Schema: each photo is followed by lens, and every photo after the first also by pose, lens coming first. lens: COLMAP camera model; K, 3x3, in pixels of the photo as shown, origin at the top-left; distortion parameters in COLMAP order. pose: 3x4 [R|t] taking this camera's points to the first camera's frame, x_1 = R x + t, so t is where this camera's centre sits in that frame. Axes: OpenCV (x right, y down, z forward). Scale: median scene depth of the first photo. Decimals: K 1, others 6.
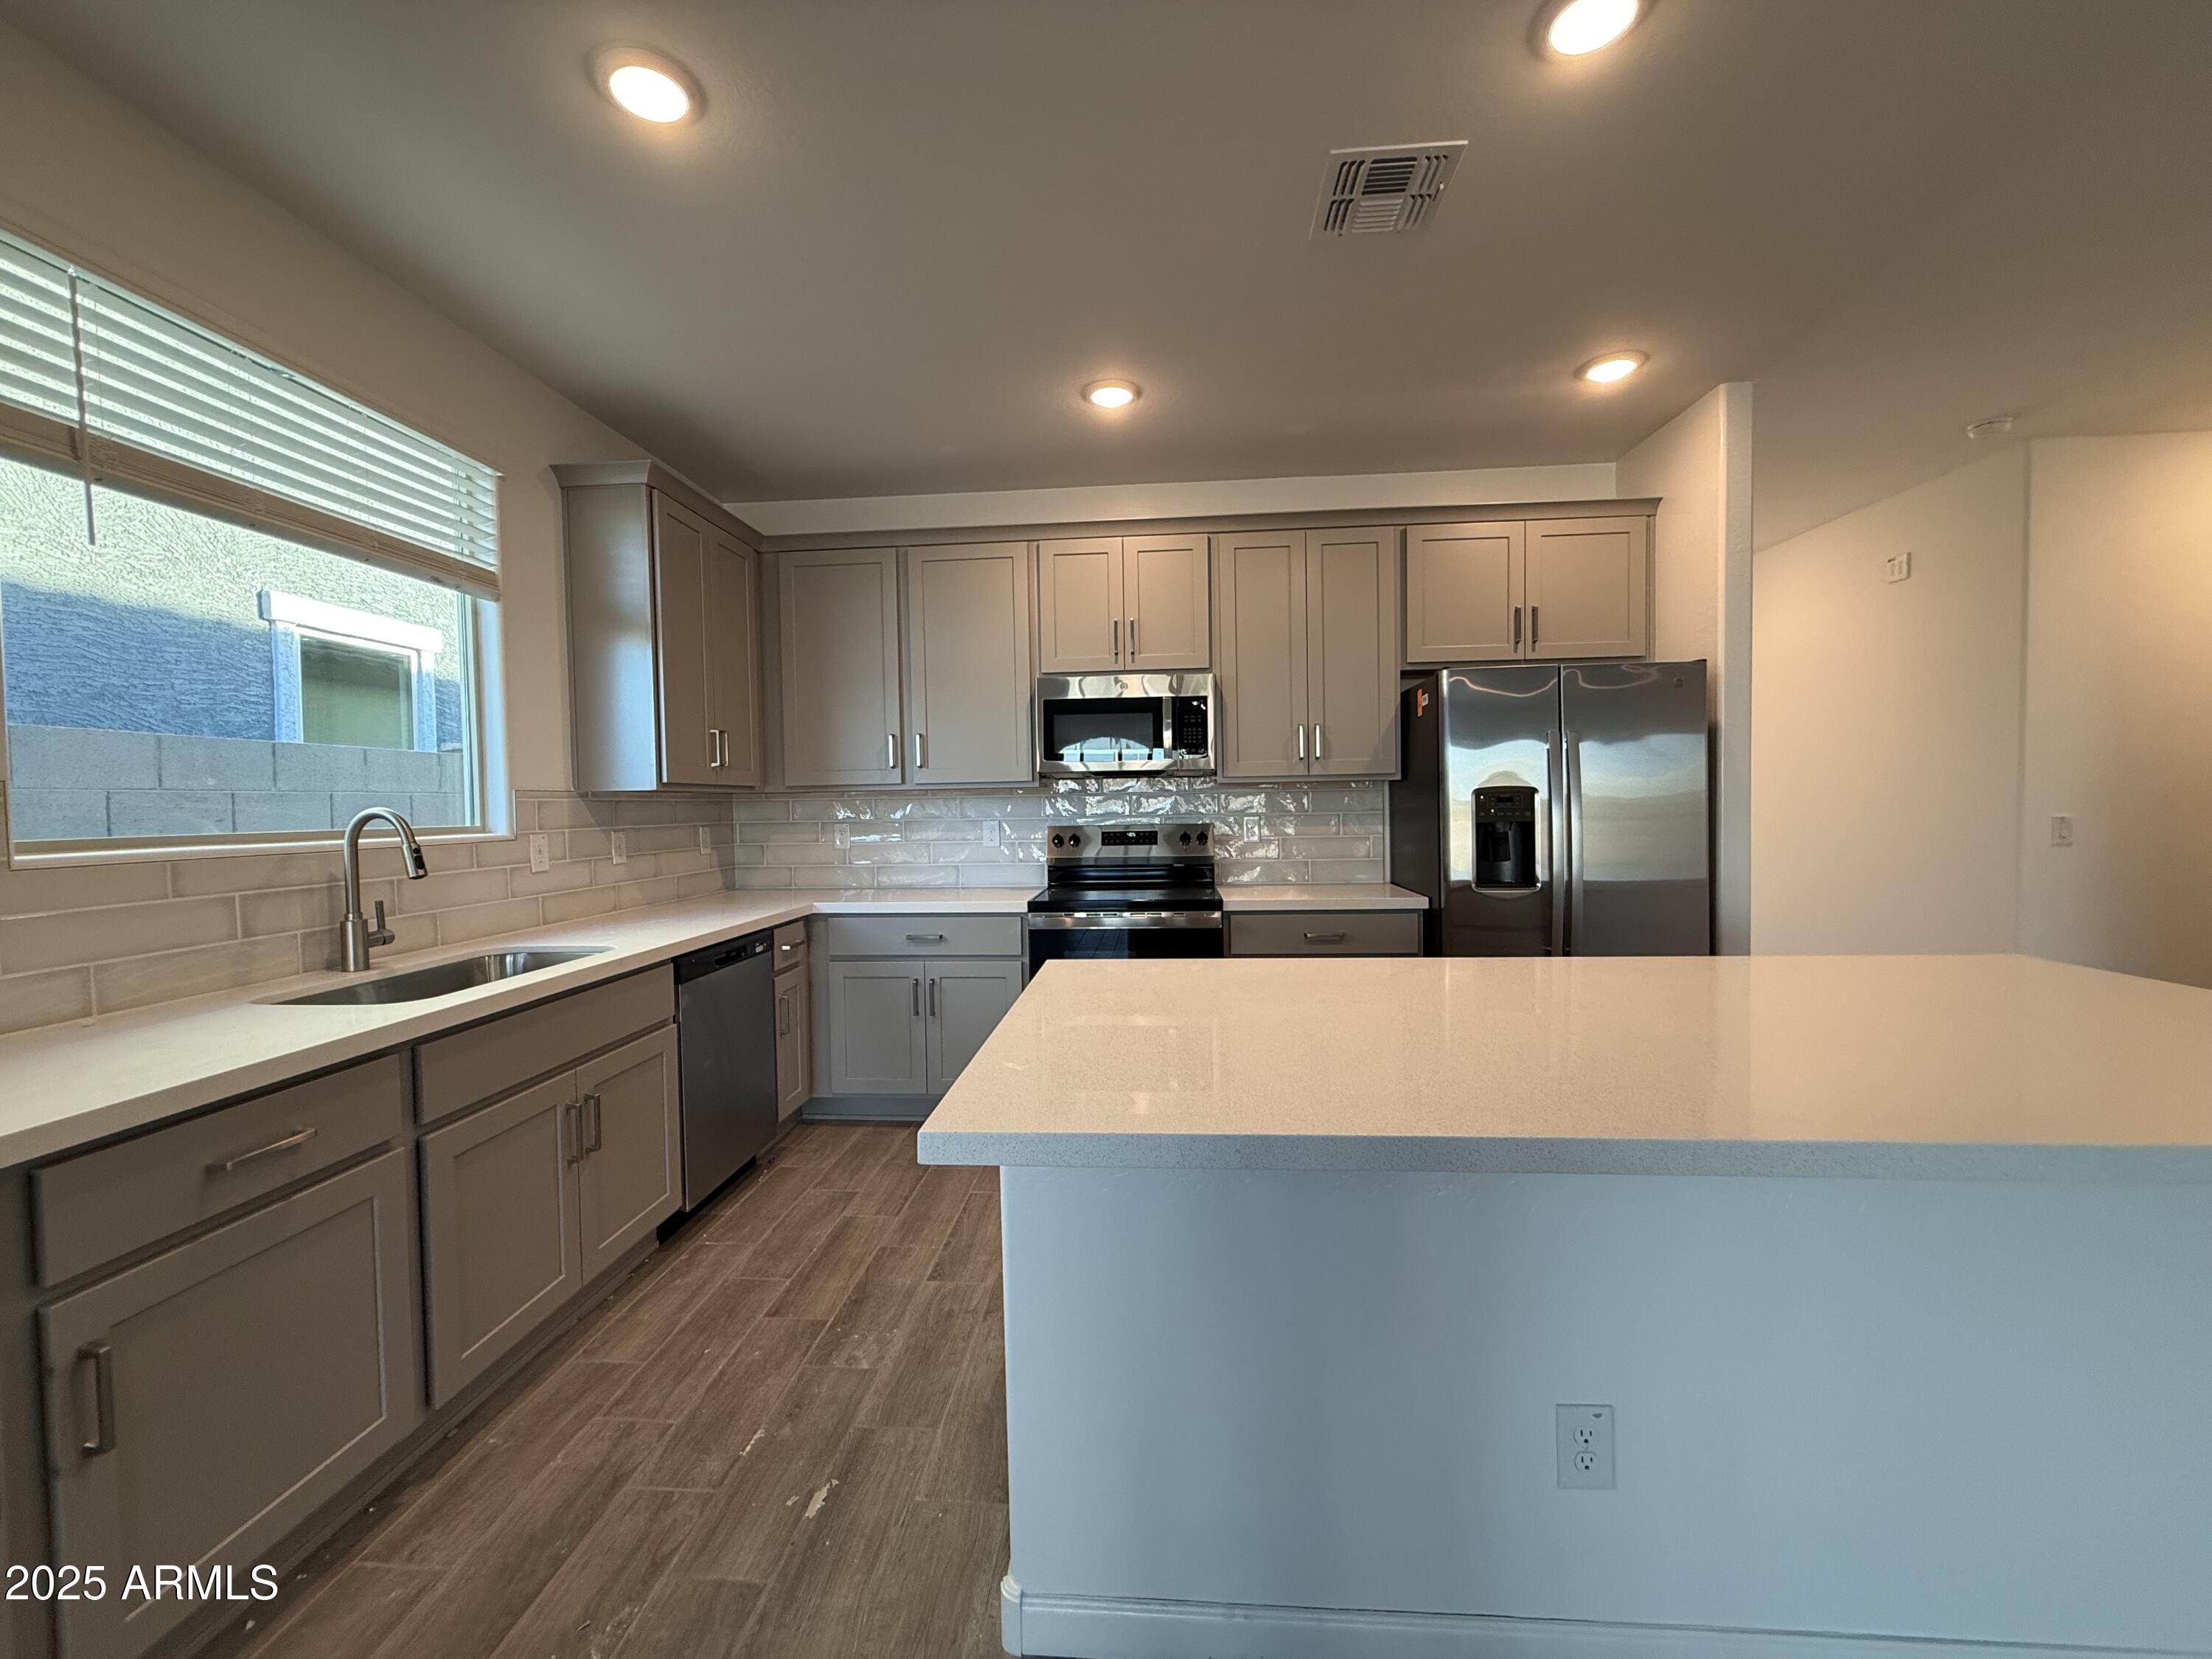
lens RADIAL K [[883.8, 0, 1103.4], [0, 883.8, 823.8], [0, 0, 1]] dist [-0.000919, -0.000283]
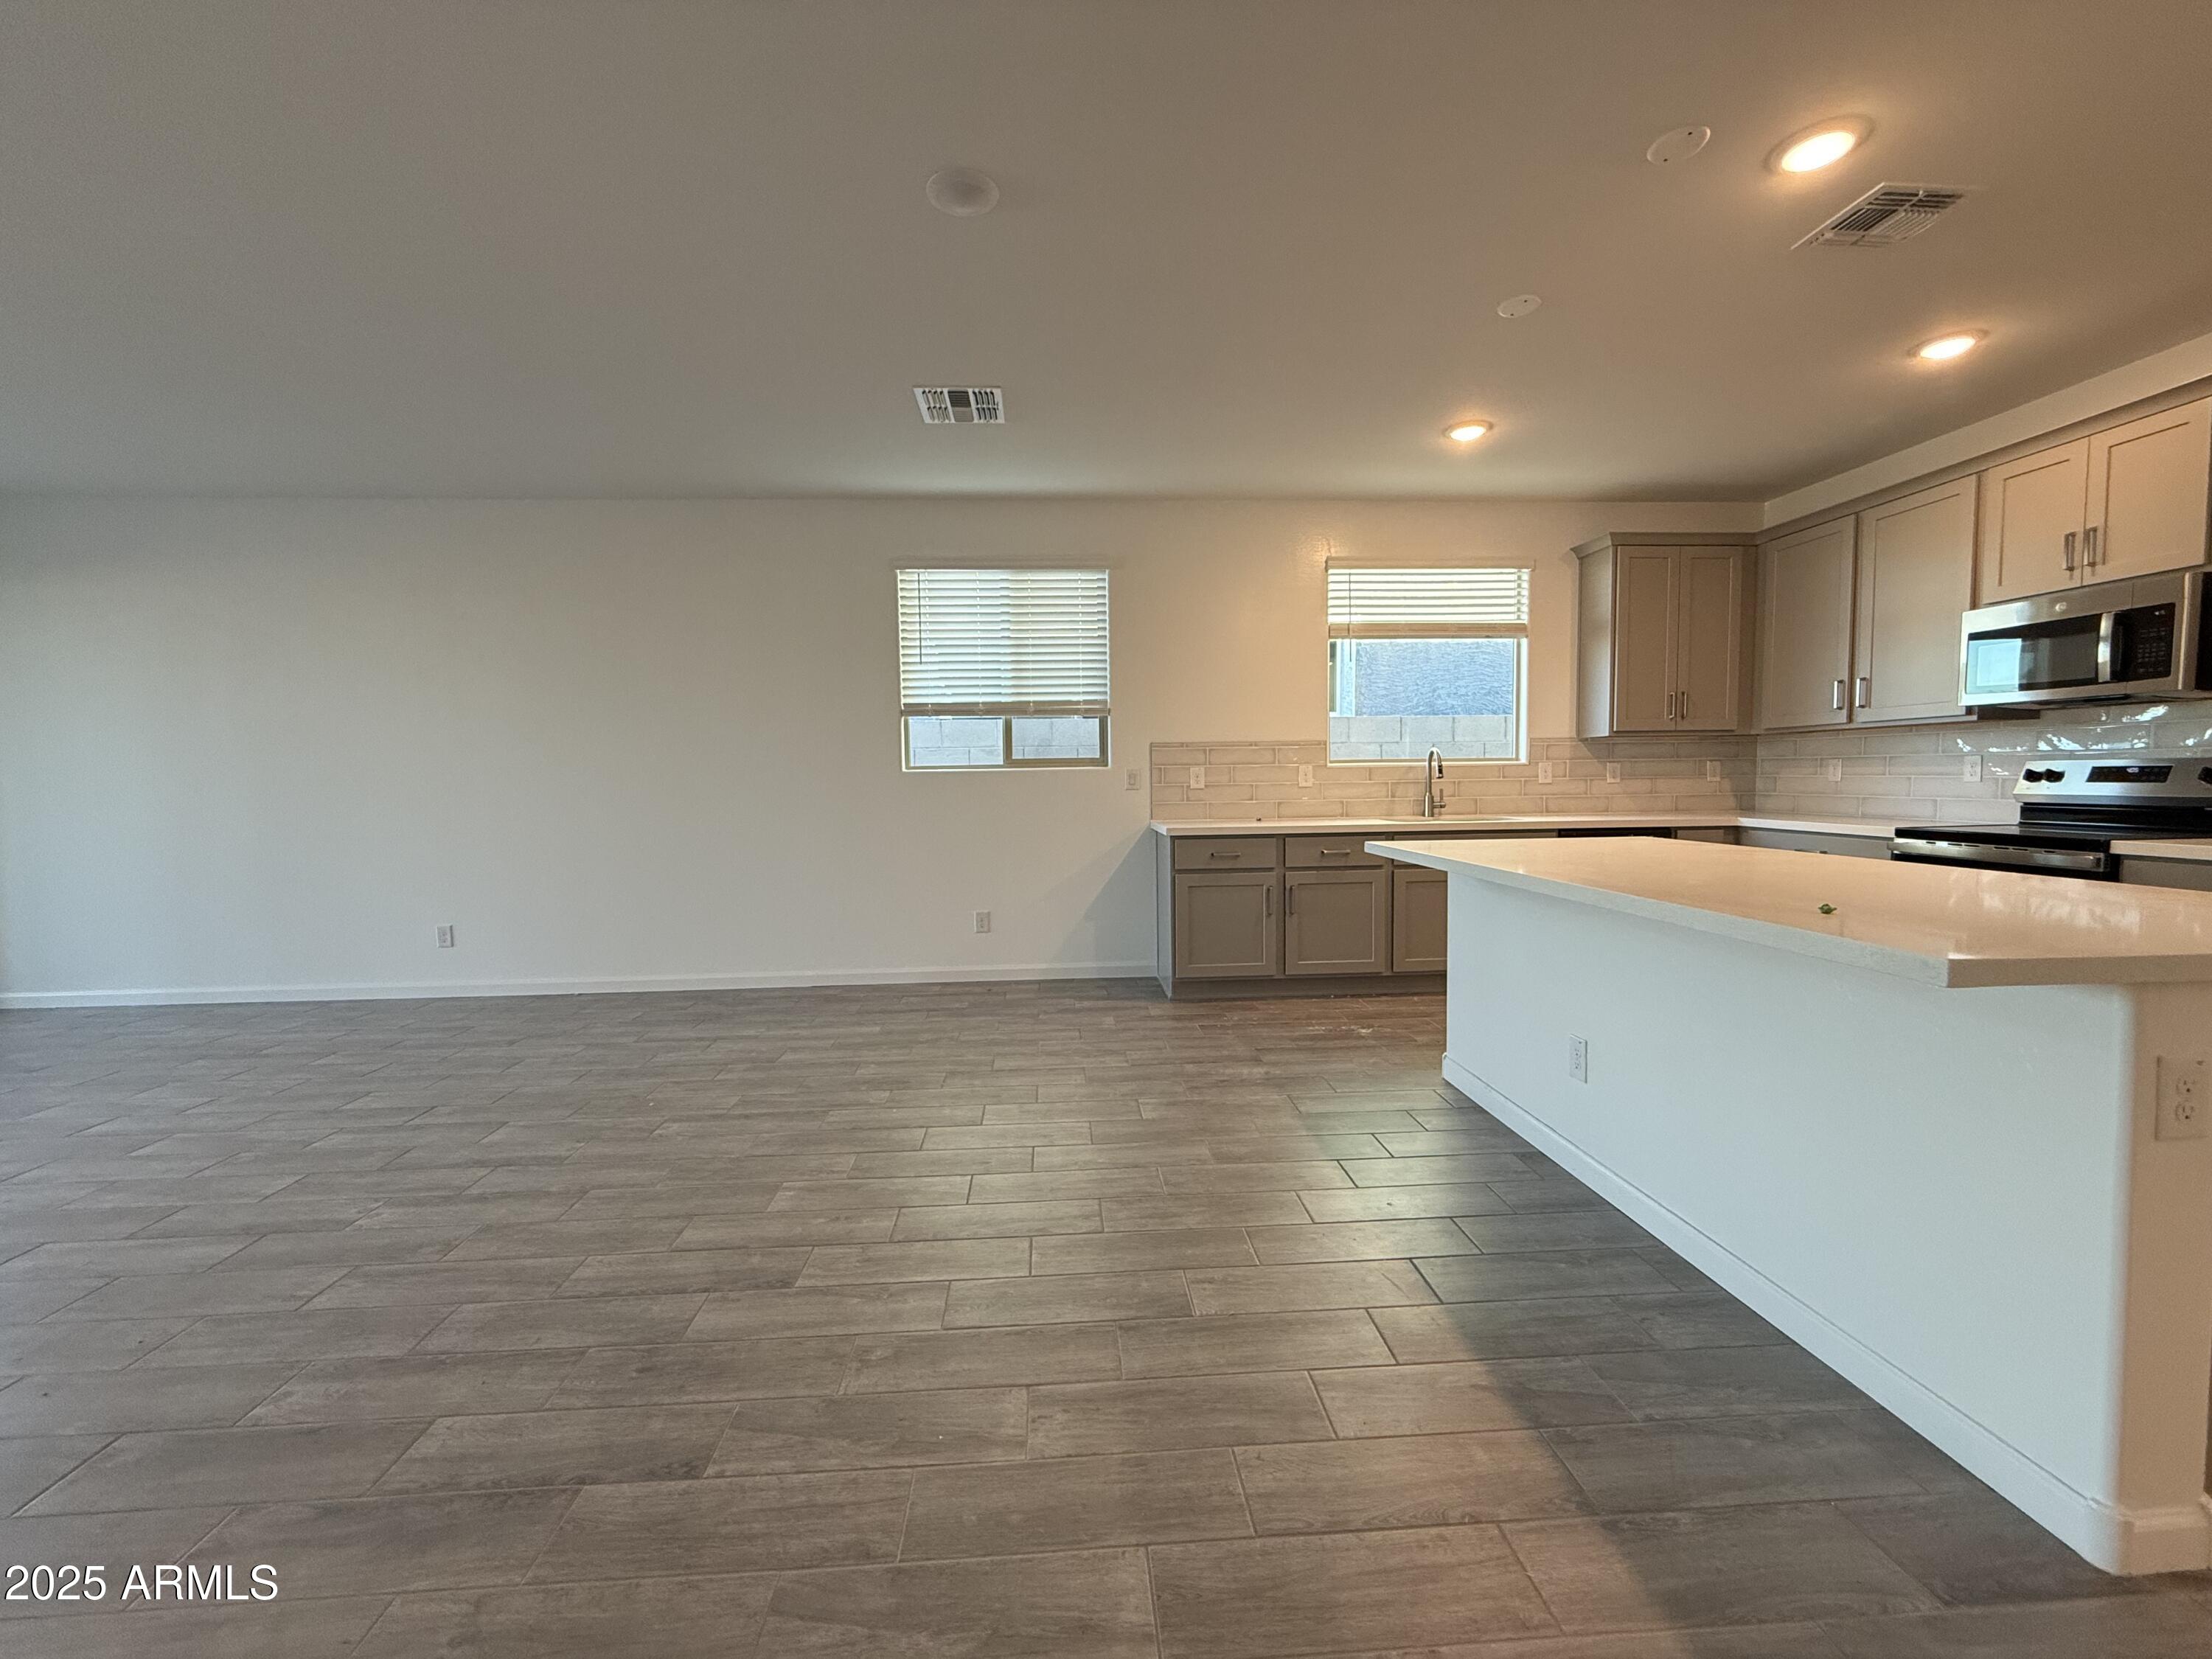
lens RADIAL K [[883.8, 0, 1101.4], [0, 883.8, 826.9], [0, 0, 1]] dist [-0.000919, -0.000283]
pose [[0.139404, 0.073066, -0.987536, 0.829745], [-0.010491, 0.997327, 0.072310, 0.017416], [0.990180, 0.000280, 0.139797, -0.124593]]
